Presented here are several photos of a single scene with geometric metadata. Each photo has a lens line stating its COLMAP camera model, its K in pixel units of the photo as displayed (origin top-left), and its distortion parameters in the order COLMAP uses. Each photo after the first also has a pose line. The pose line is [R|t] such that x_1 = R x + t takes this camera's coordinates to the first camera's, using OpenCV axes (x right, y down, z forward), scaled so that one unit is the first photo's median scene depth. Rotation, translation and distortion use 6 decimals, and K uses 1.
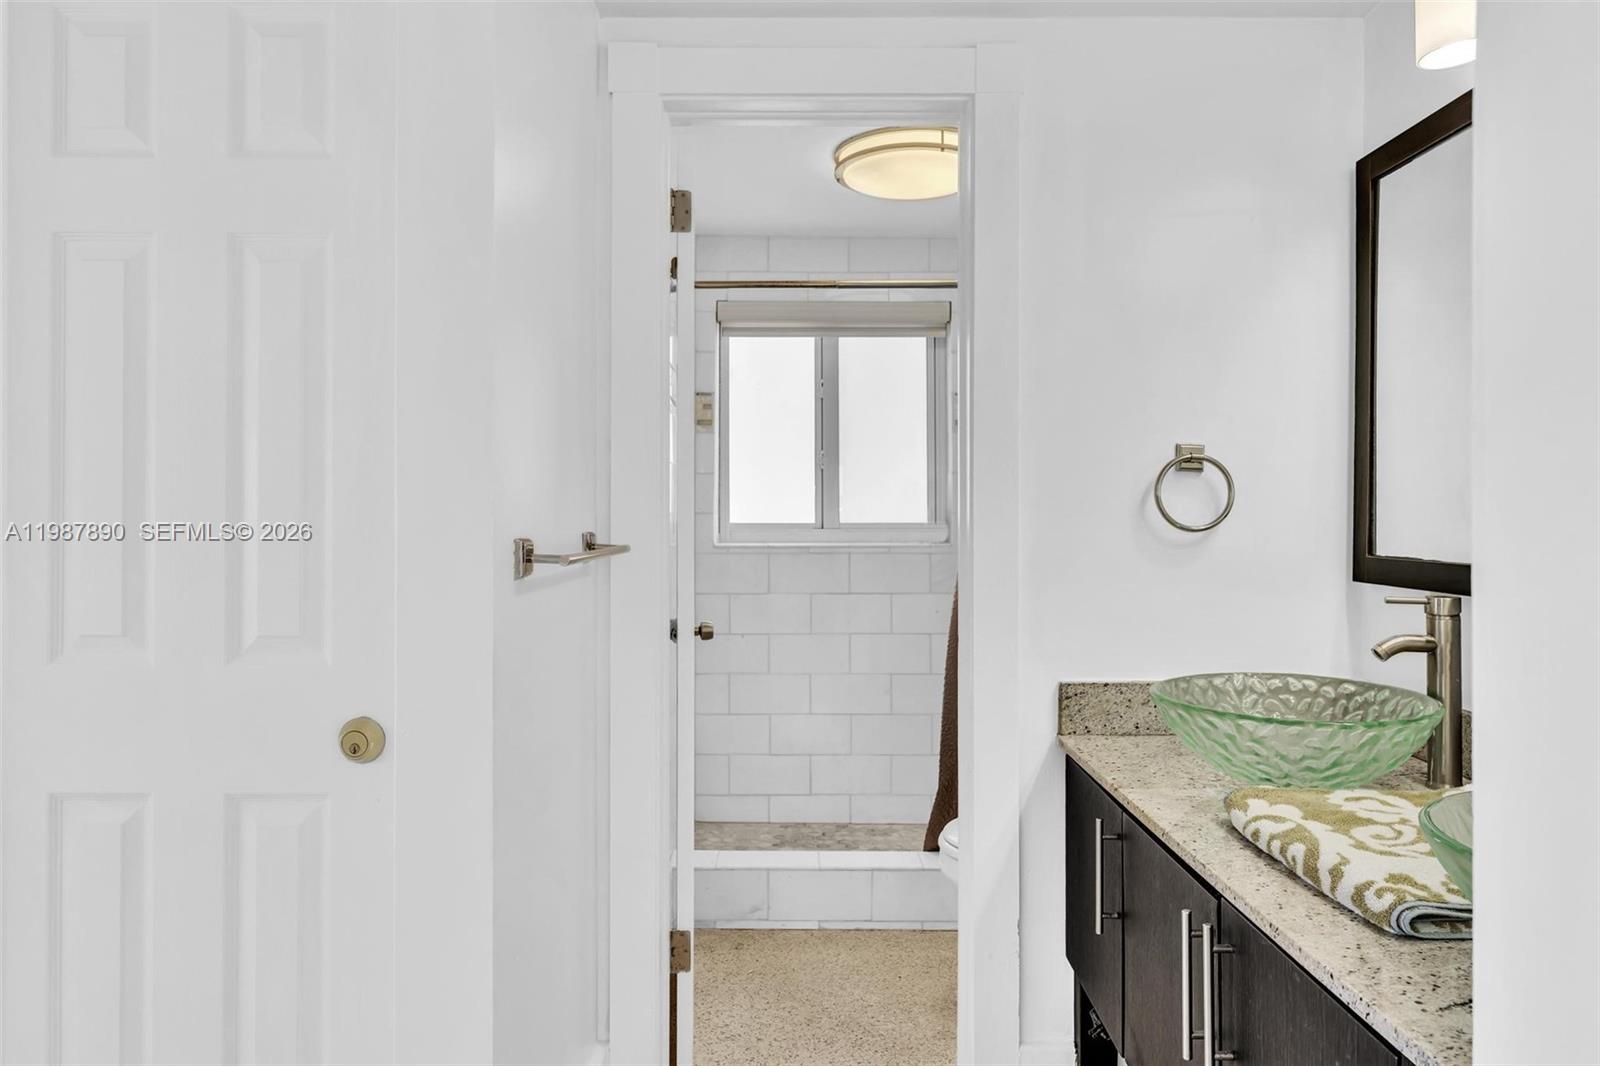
lens RADIAL K [[1006.9, 0, 800.1], [0, 1006.9, 493.3], [0, 0, 1]] dist [-0.000563, -0.001695]
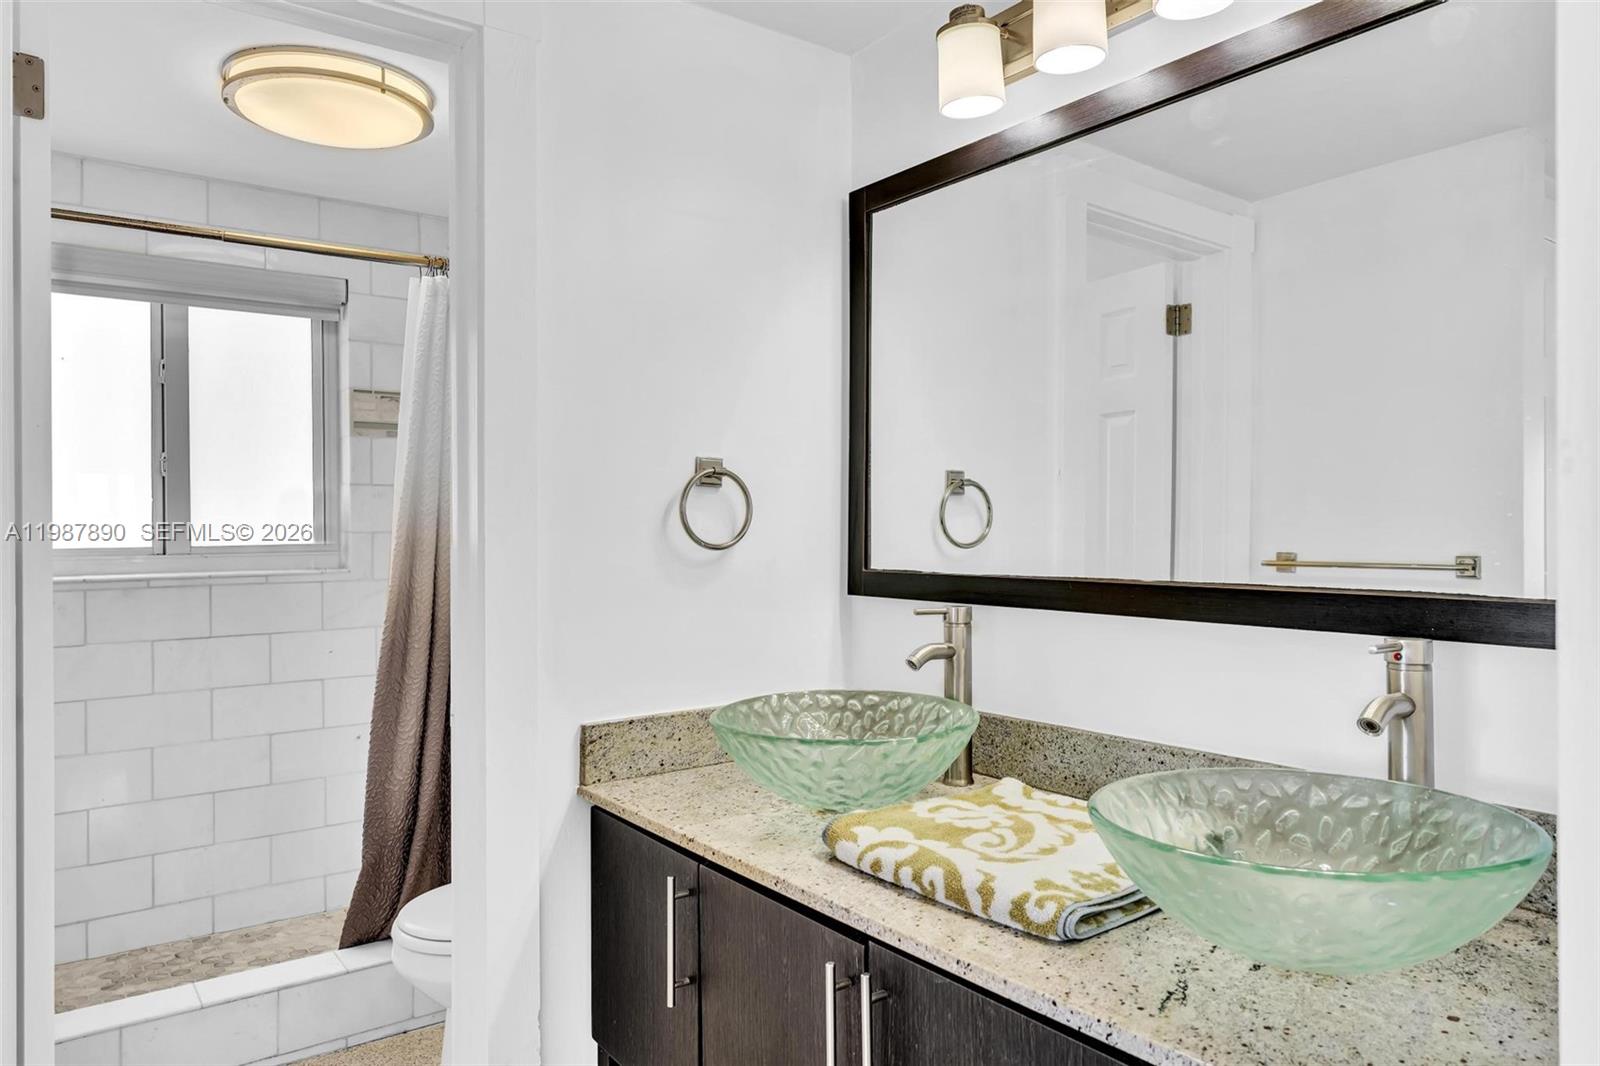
lens RADIAL K [[1044.4, 0, 797.3], [0, 1044.4, 505.8], [0, 0, 1]] dist [-0.004059, -0.001039]
pose [[0.801596, 0.006684, 0.597829, -0.164384], [-0.004091, 0.999975, -0.005695, 0.002283], [-0.597852, 0.002119, 0.801603, 0.197510]]
